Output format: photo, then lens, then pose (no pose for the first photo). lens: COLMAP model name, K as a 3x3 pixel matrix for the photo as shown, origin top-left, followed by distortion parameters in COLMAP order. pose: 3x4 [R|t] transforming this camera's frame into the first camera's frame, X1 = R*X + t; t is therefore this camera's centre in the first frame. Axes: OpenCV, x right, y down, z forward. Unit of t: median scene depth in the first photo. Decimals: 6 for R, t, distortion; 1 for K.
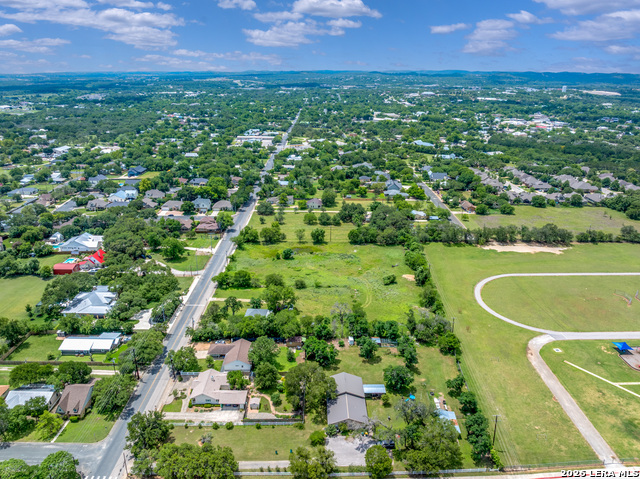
lens RADIAL K [[455.8, 0, 321.1], [0, 455.8, 237.3], [0, 0, 1]] dist [-0.039682, 0.006515]
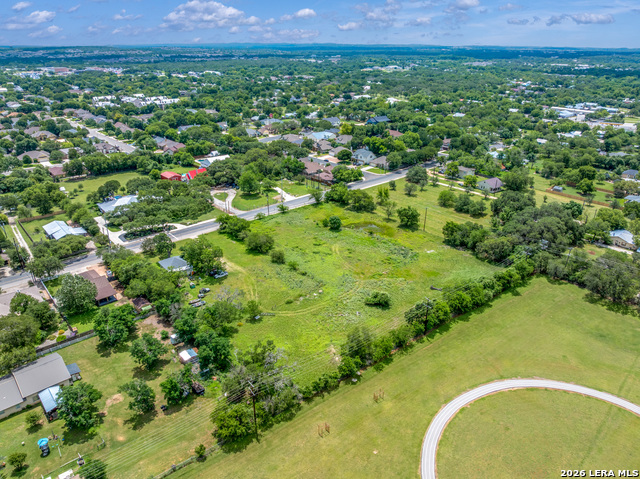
lens RADIAL K [[448.3, 0, 322.8], [0, 448.3, 240.3], [0, 0, 1]] dist [-0.034537, -0.000859]
pose [[0.668155, 0.298447, -0.681541, 0.459156], [-0.257153, 0.952203, 0.164867, -0.057884], [0.698170, 0.065104, 0.712966, 0.492247]]
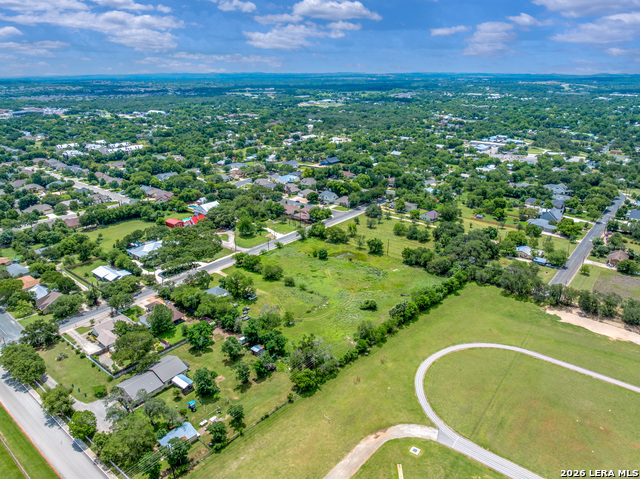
lens RADIAL K [[448.3, 0, 322.8], [0, 448.3, 240.3], [0, 0, 1]] dist [-0.034537, -0.000859]
pose [[0.771621, 0.217541, -0.597727, 0.549822], [-0.212876, 0.973830, 0.079615, -0.077142], [0.599404, 0.065809, 0.797737, 0.223114]]
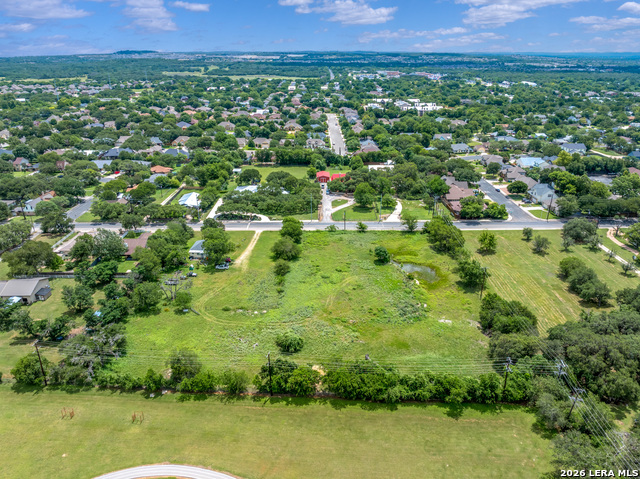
lens RADIAL K [[455.8, 0, 321.1], [0, 455.8, 237.3], [0, 0, 1]] dist [-0.039682, 0.006515]
pose [[0.006052, 0.374945, -0.927027, 0.567047], [-0.341077, 0.872227, 0.350553, -0.201592], [0.940016, 0.314066, 0.133163, 0.882729]]
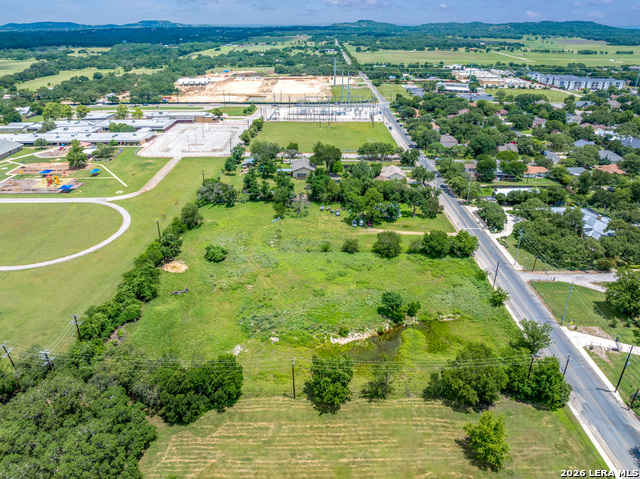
lens RADIAL K [[455.8, 0, 321.1], [0, 455.8, 237.3], [0, 0, 1]] dist [-0.039682, 0.006515]
pose [[-0.999893, -0.008145, -0.012154, 0.007130], [-0.014381, 0.699941, 0.714056, -0.373138], [0.002691, 0.714154, -0.699983, 1.374040]]
